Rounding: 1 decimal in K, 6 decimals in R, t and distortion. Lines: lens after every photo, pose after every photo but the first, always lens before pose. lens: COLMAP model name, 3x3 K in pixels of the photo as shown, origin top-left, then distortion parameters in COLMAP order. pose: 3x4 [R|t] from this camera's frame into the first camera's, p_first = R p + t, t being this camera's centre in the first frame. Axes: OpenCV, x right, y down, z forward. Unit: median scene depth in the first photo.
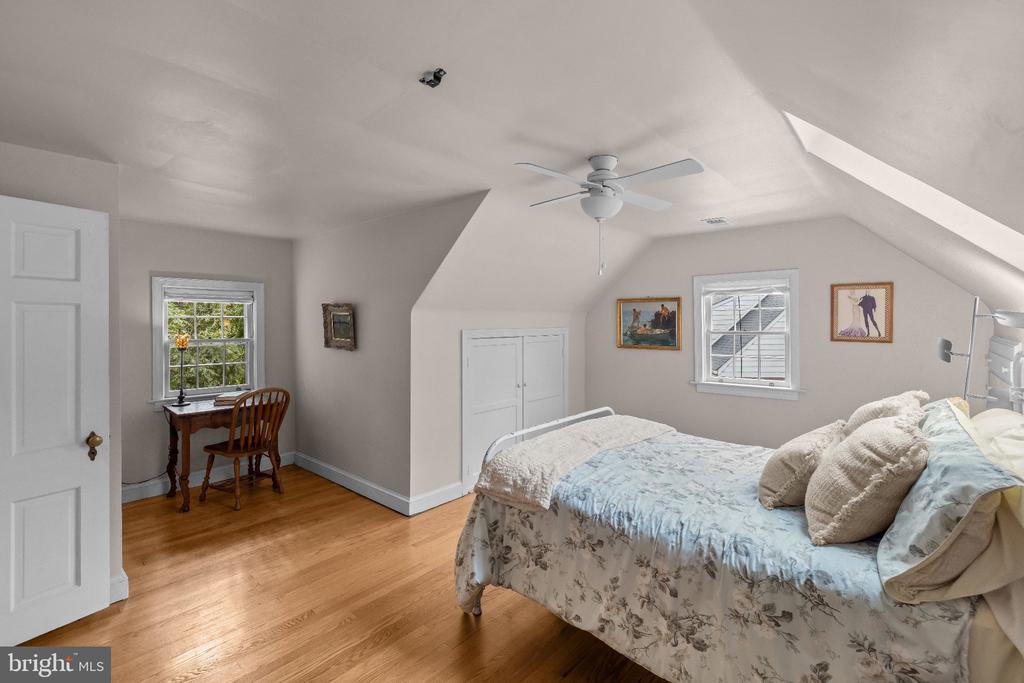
lens RADIAL K [[446.6, 0, 494.7], [0, 446.6, 324.8], [0, 0, 1]] dist [-0.000191, -0.000043]
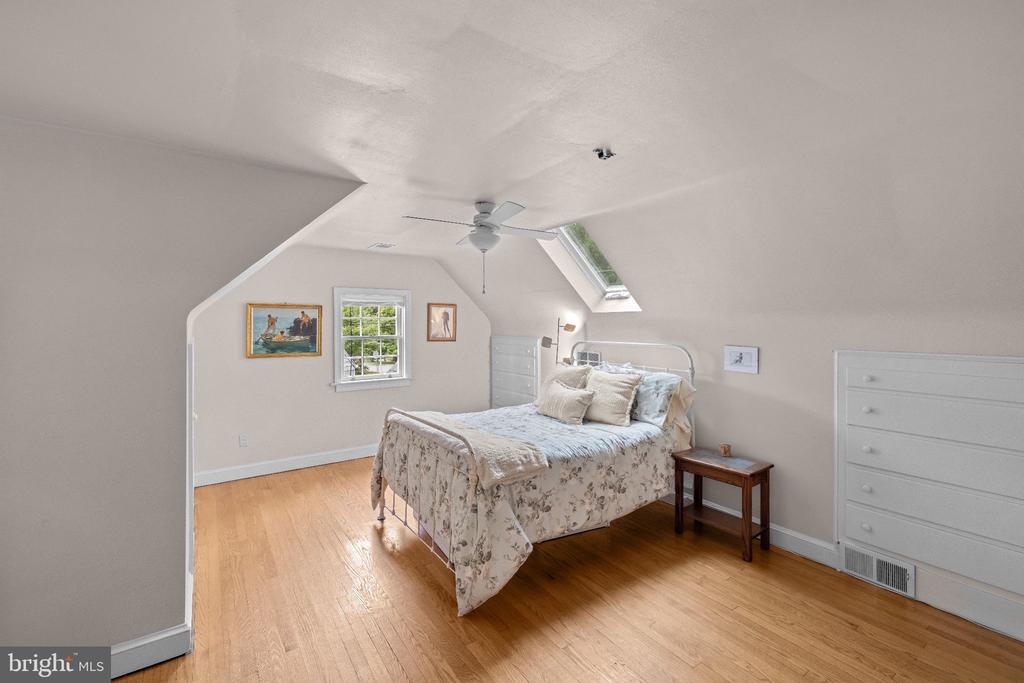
lens RADIAL K [[446.6, 0, 508.4], [0, 446.6, 332.2], [0, 0, 1]] dist [-0.000191, -0.000043]
pose [[0.229282, -0.012910, 0.973274, -0.648128], [0.005775, 0.999912, 0.011903, -0.010646], [-0.973343, 0.002892, 0.229336, 0.416239]]
